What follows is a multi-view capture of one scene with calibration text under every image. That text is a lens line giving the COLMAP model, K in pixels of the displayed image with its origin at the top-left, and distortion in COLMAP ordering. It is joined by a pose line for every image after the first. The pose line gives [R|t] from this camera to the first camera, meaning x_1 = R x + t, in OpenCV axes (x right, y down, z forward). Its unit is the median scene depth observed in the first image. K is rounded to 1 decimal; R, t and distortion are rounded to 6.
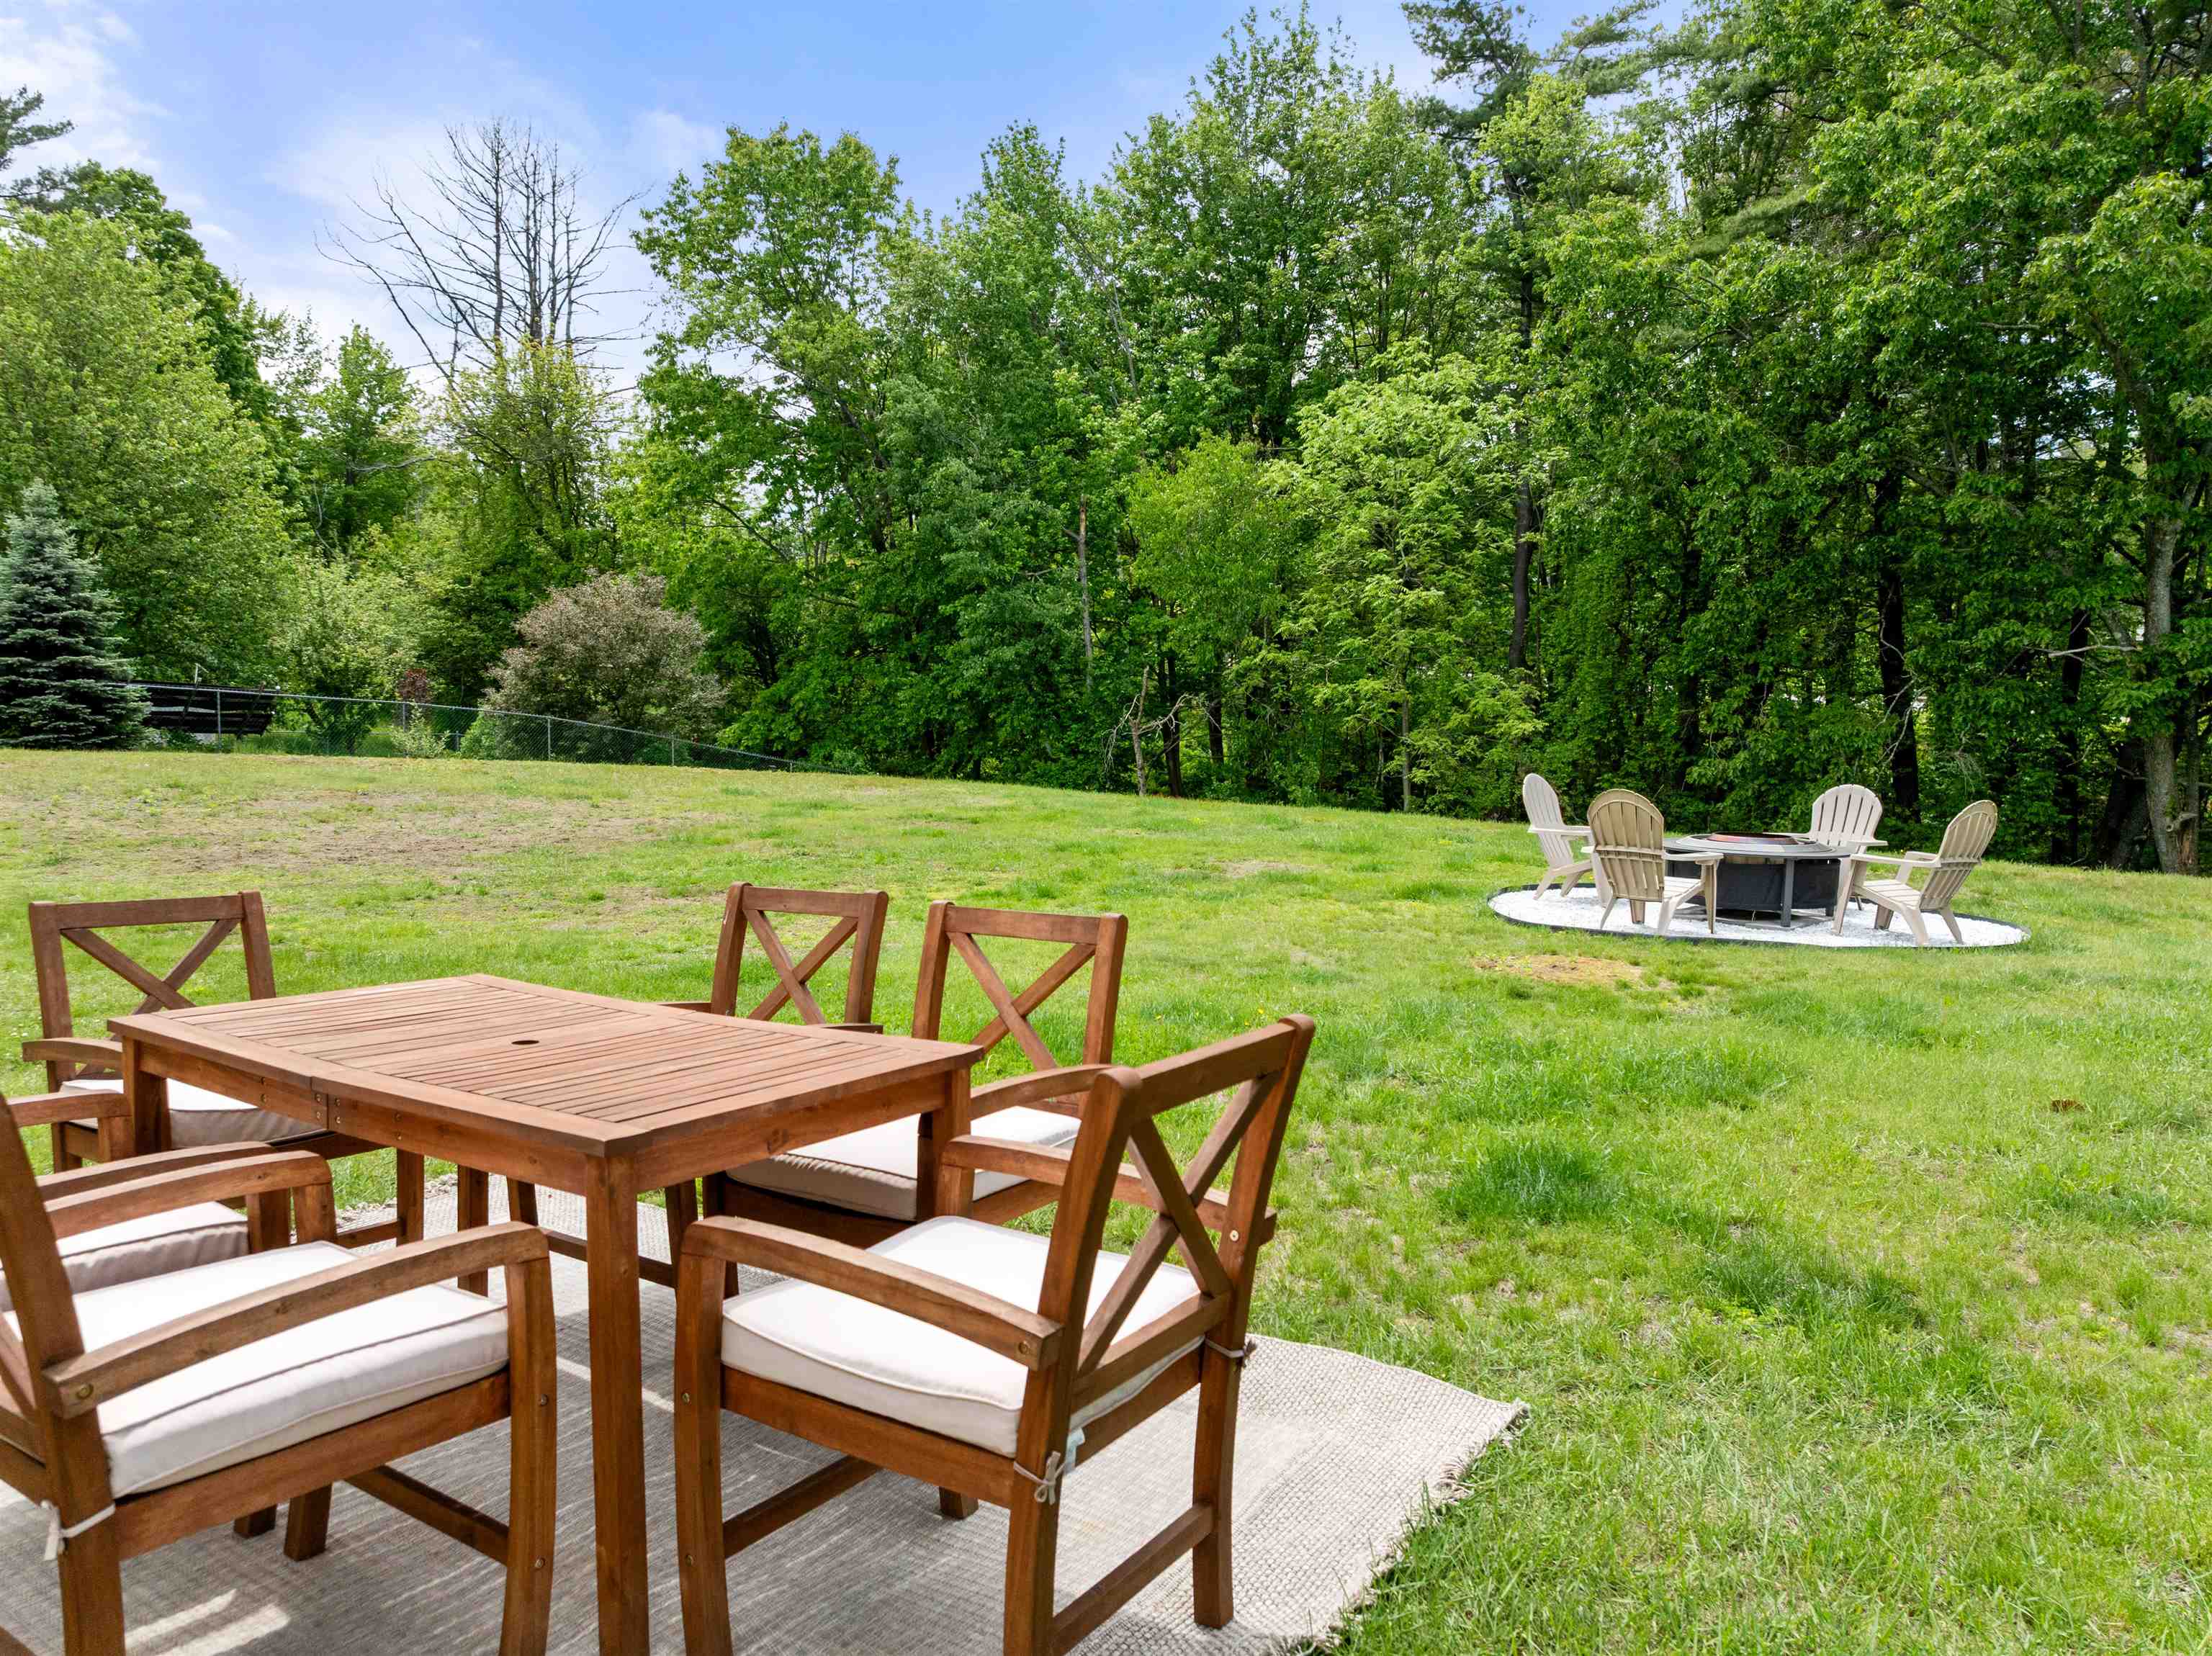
lens RADIAL K [[1559.4, 0, 1117.0], [0, 1559.4, 829.8], [0, 0, 1]] dist [-0.038618, 0.005237]
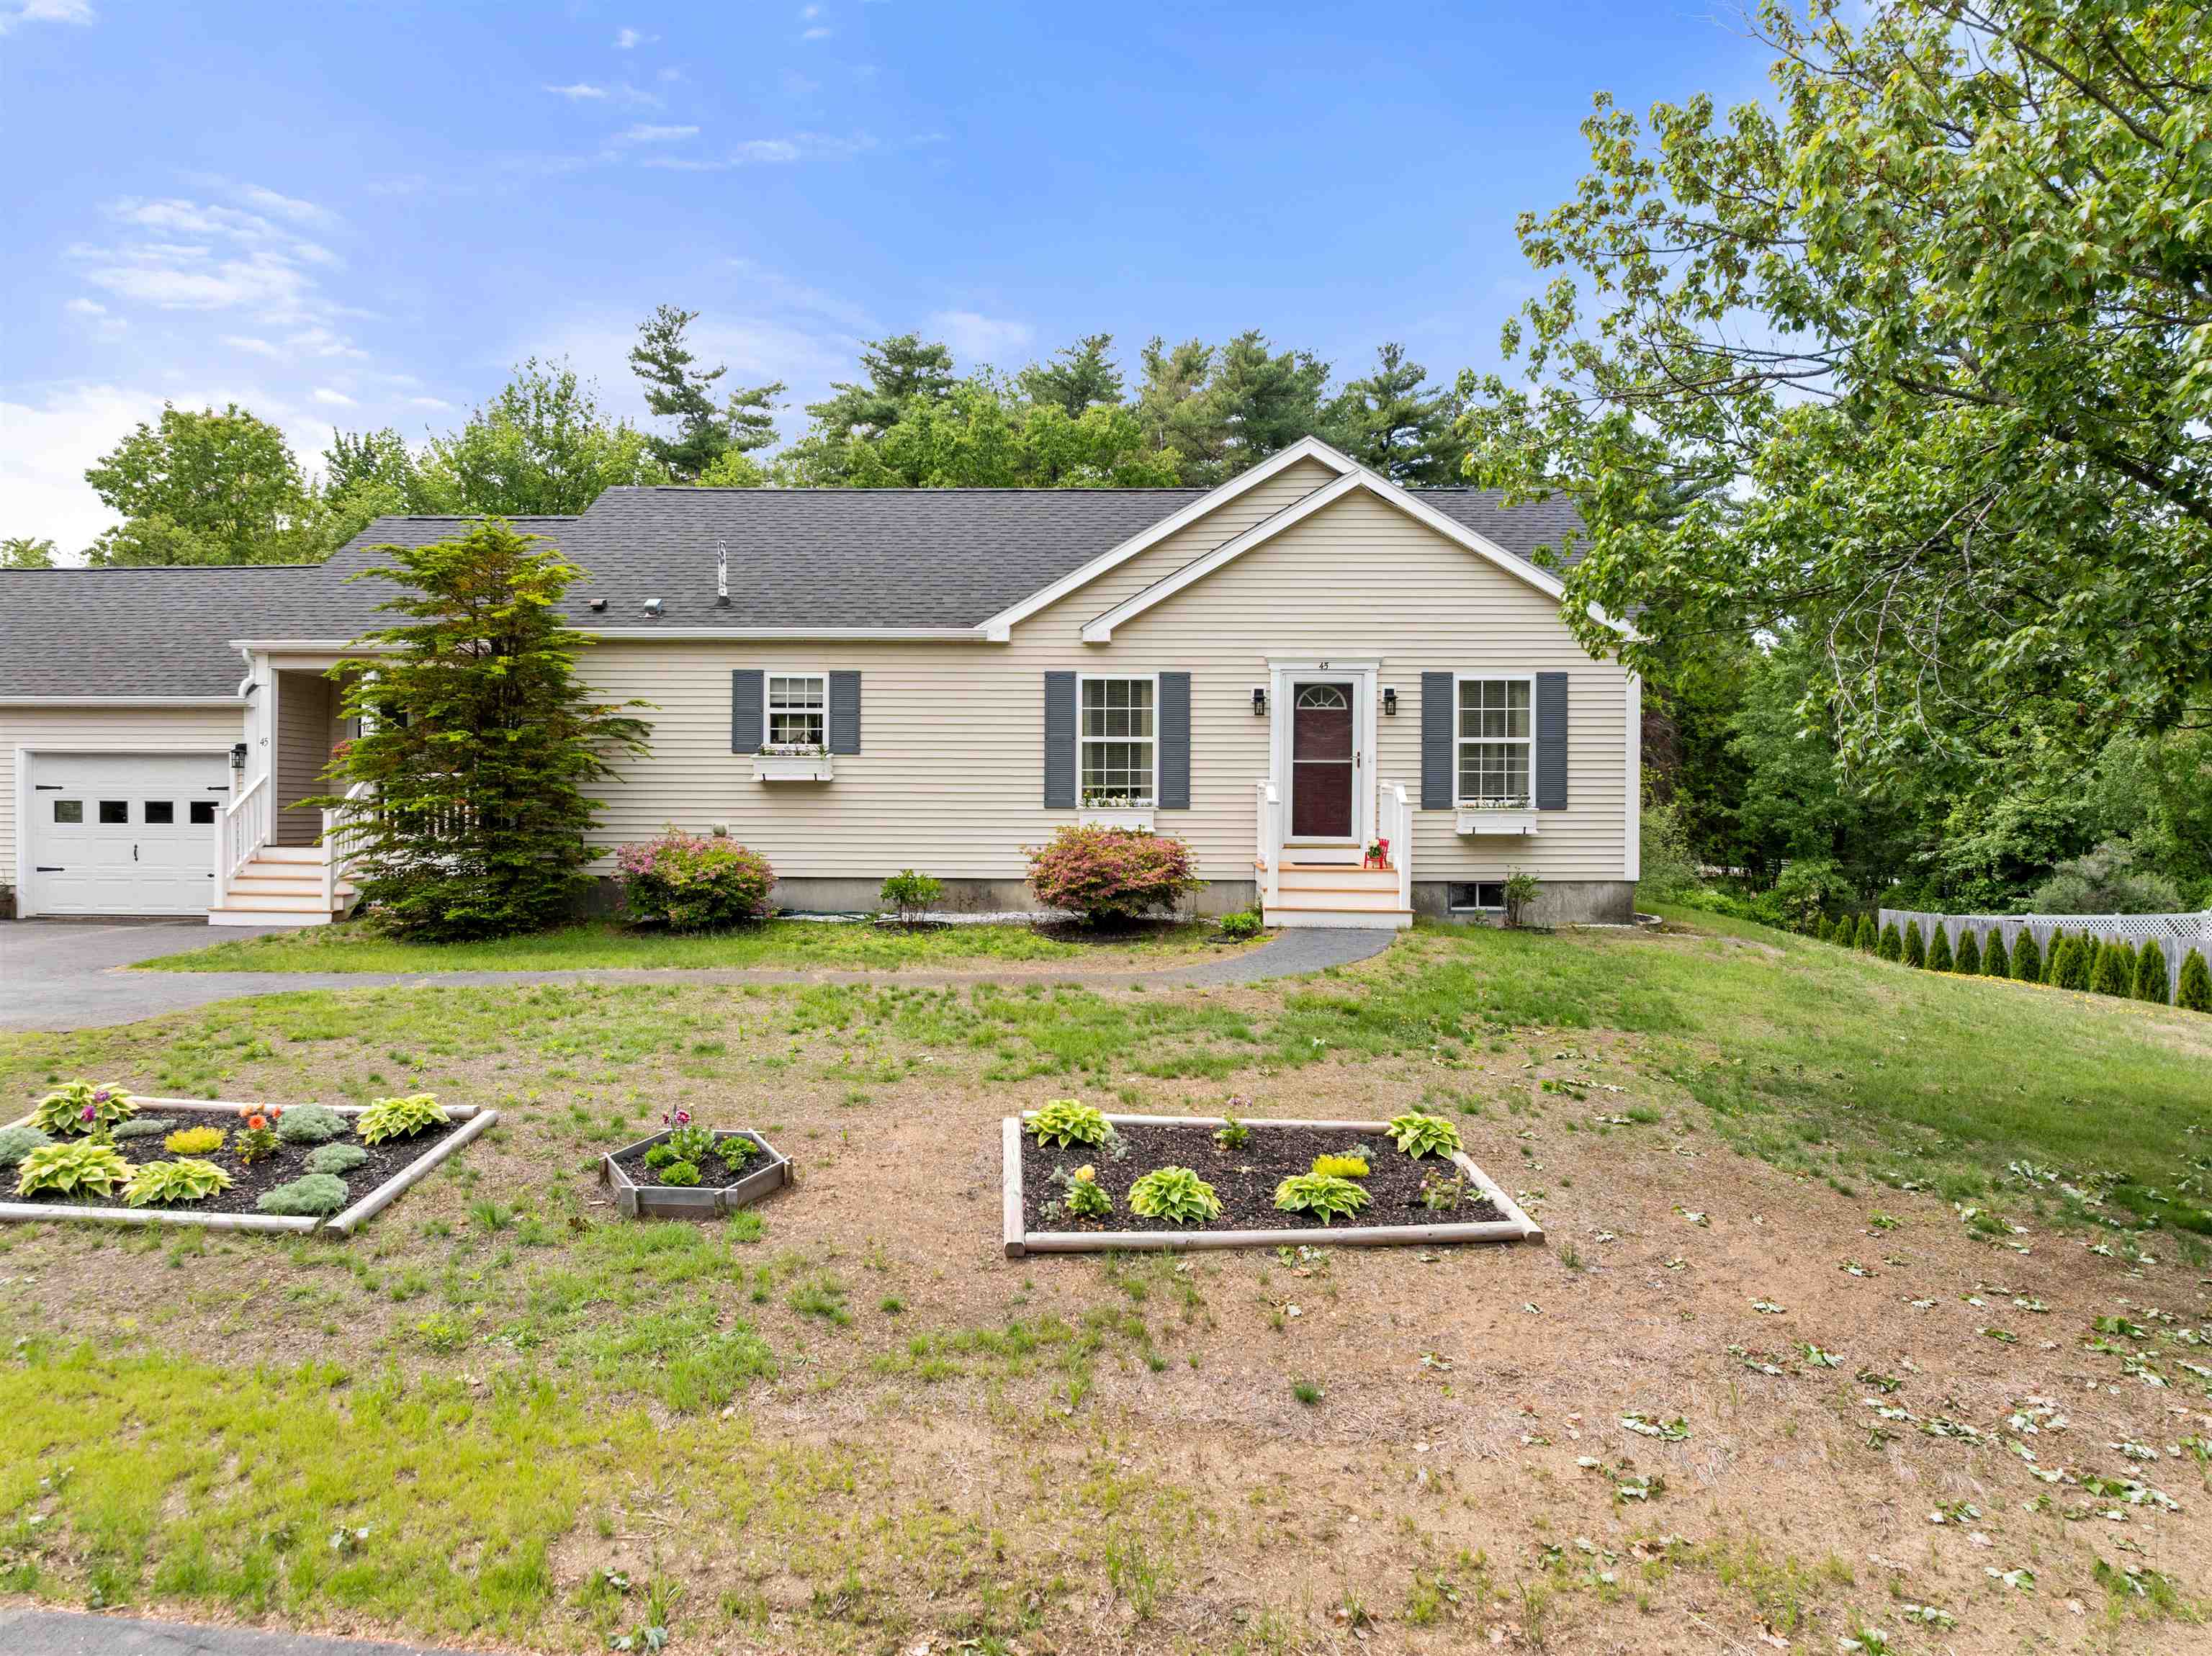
lens RADIAL K [[1570.6, 0, 1115.2], [0, 1570.6, 829.1], [0, 0, 1]] dist [-0.035650, -0.005043]
pose [[0.838264, -0.007867, 0.545208, -0.321359], [0.043788, 0.997638, -0.052929, 0.047065], [-0.543504, 0.068242, 0.836628, -0.666944]]
